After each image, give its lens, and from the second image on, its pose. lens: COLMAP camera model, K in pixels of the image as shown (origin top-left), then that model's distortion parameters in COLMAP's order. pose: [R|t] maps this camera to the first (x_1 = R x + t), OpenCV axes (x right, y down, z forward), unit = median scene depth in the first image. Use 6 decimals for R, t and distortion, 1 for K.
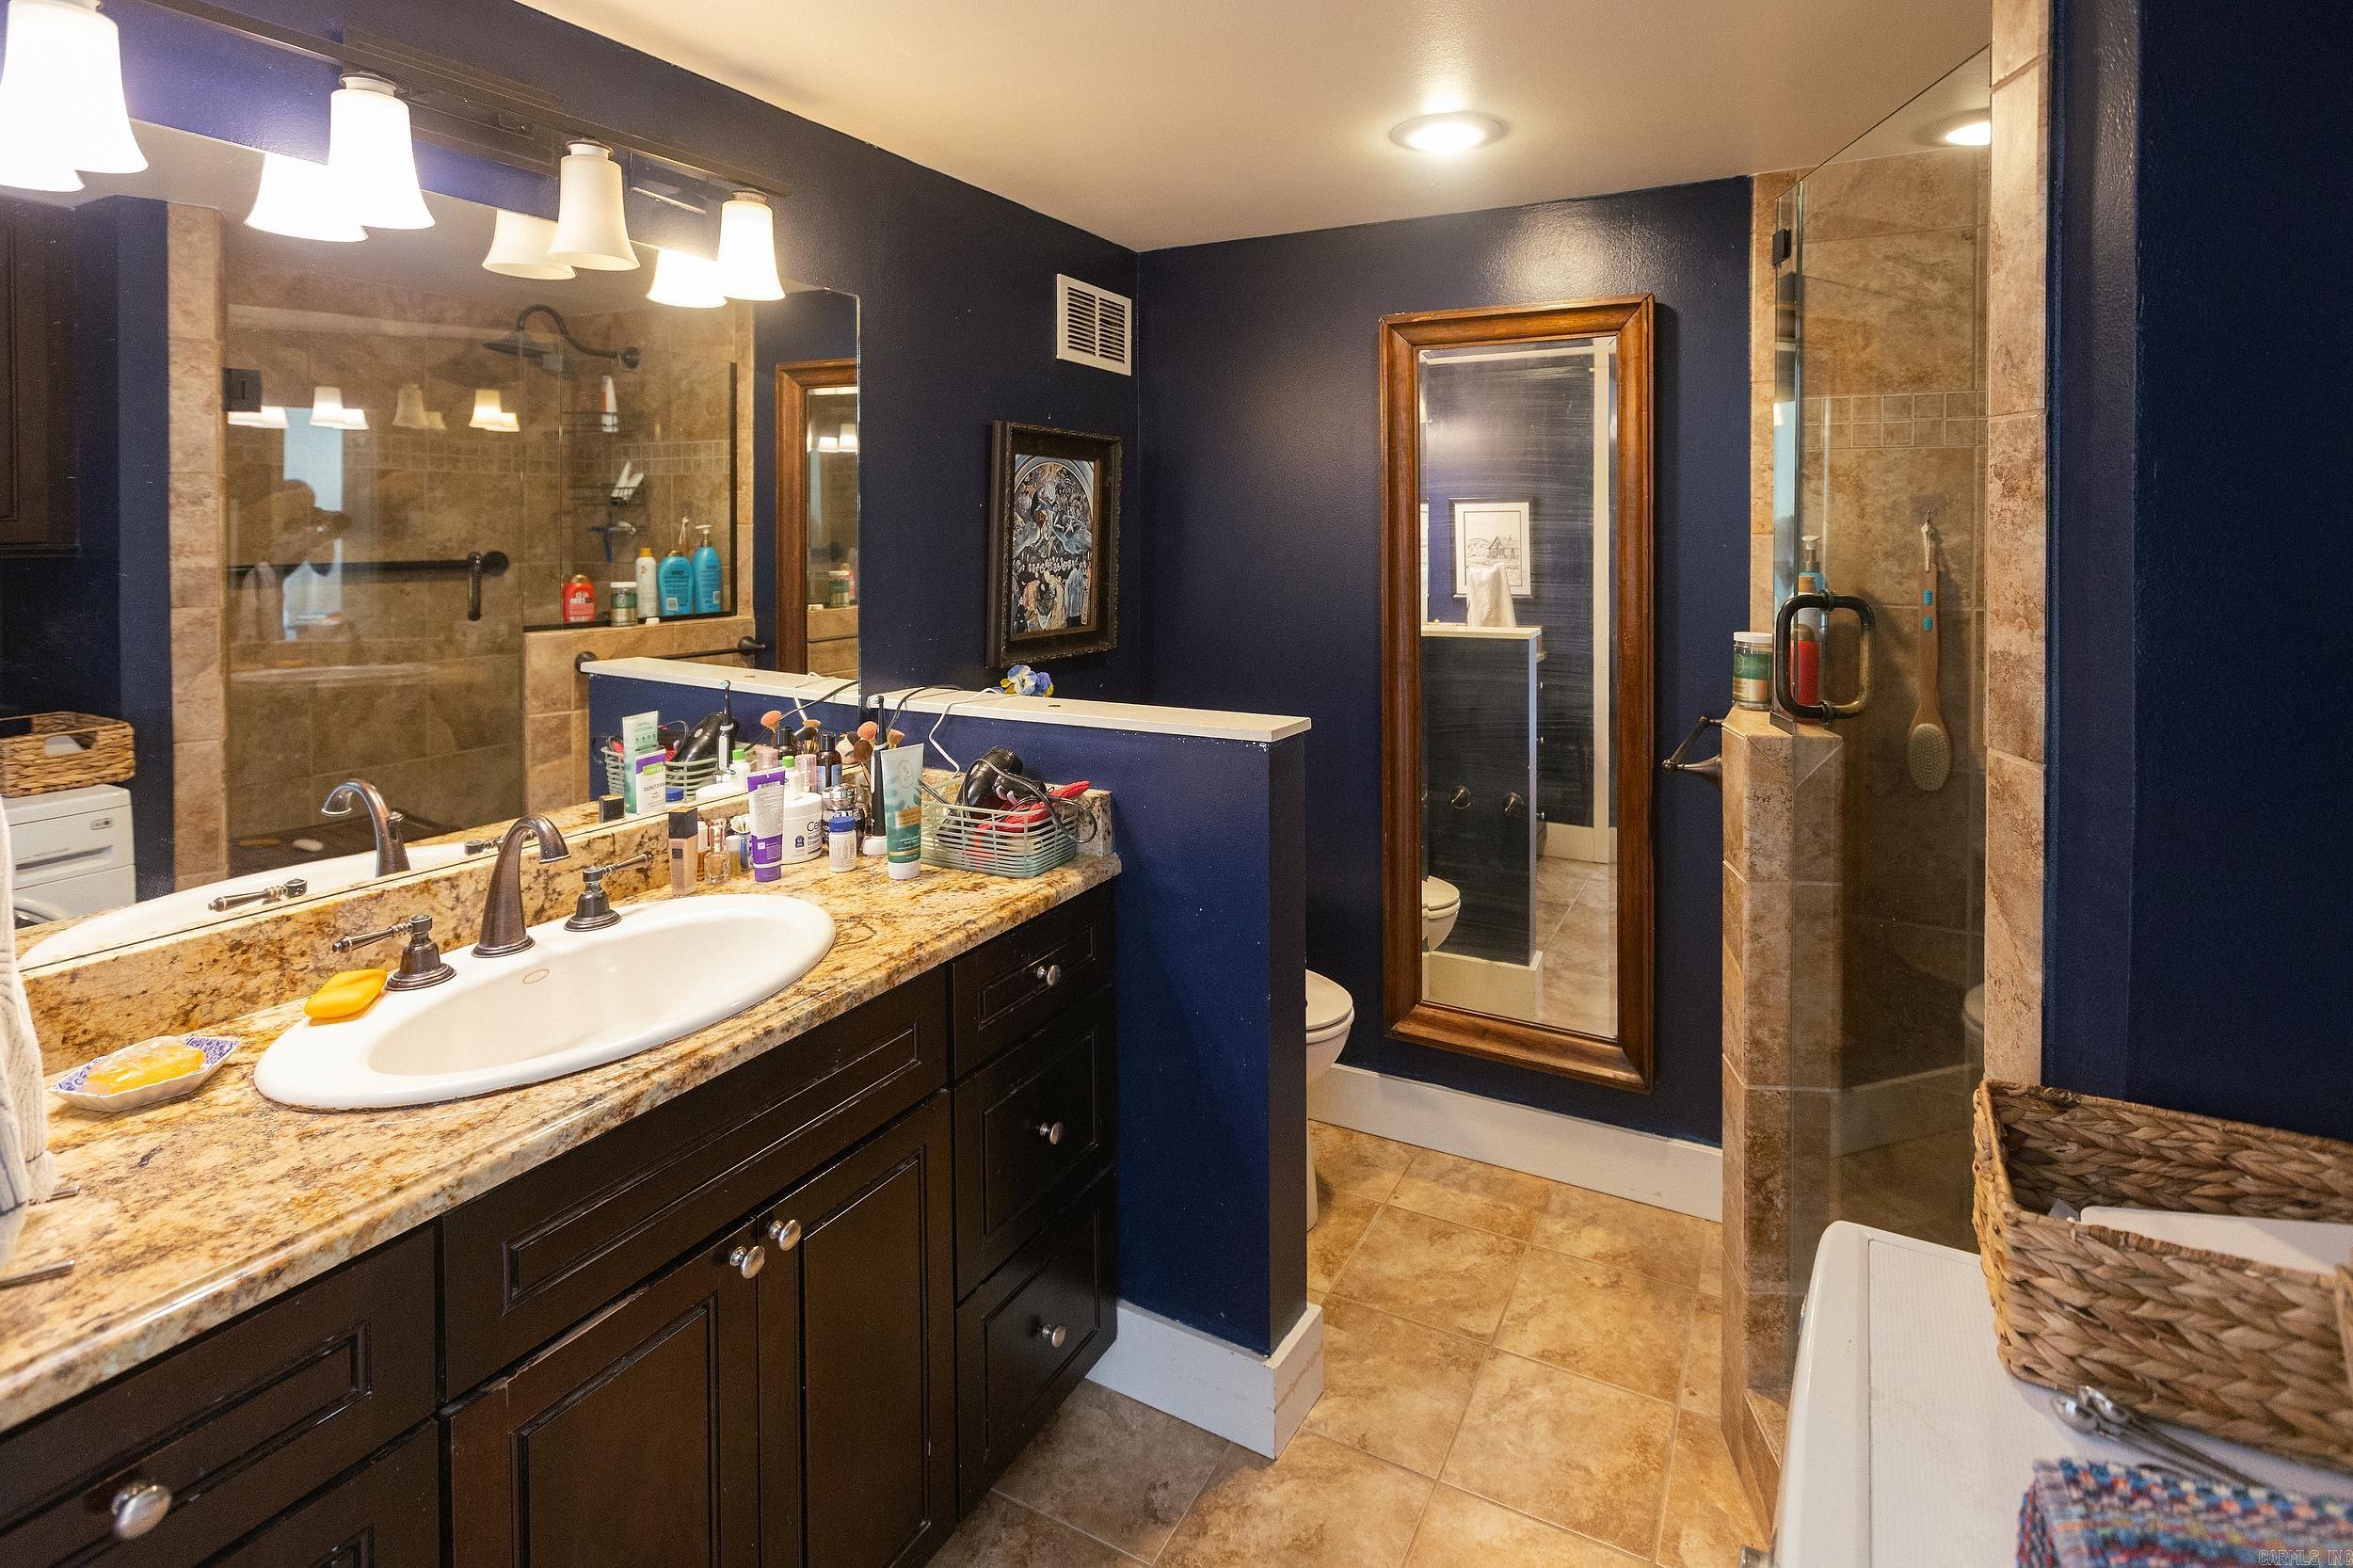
lens RADIAL K [[1044.3, 0, 1178.6], [0, 1044.3, 571.0], [0, 0, 1]] dist [0.003244, 0.000257]
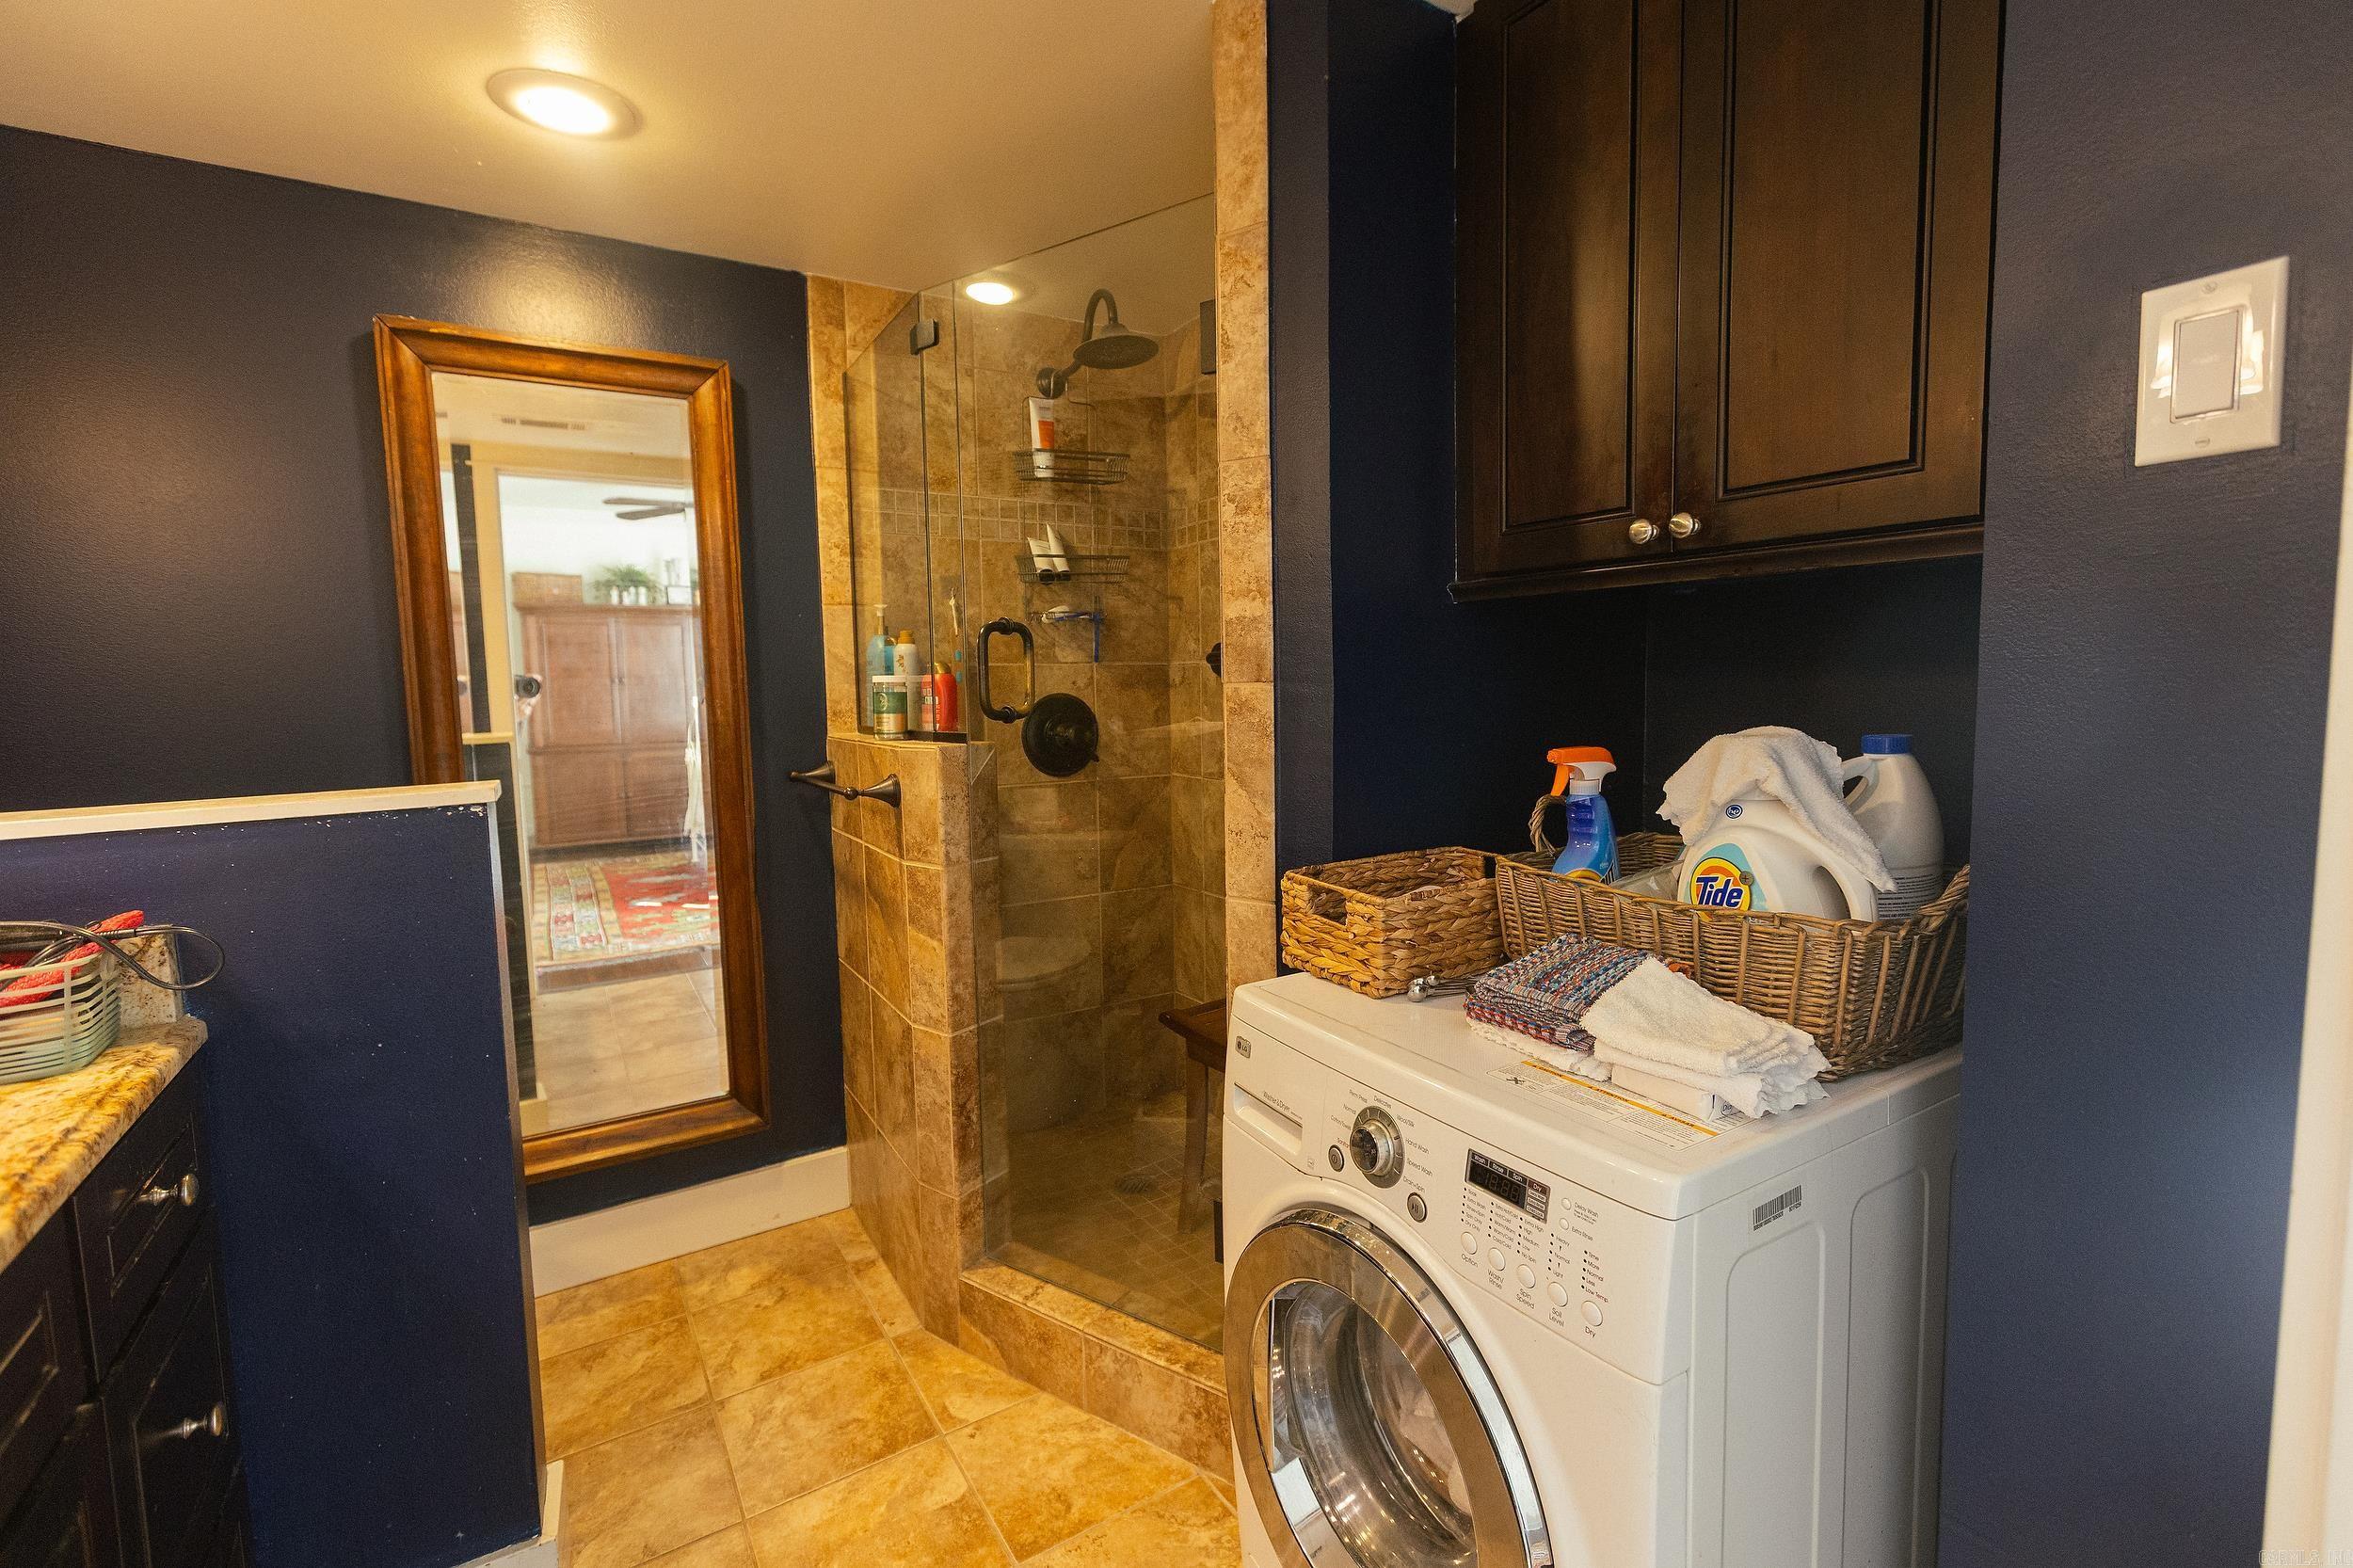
lens RADIAL K [[1035.2, 0, 1159.4], [0, 1035.2, 761.4], [0, 0, 1]] dist [-0.001054, -0.000077]
pose [[0.535394, -0.079062, 0.840894, -0.297589], [0.031597, 0.996787, 0.073601, 0.090276], [-0.844011, -0.012836, 0.536172, 0.147342]]
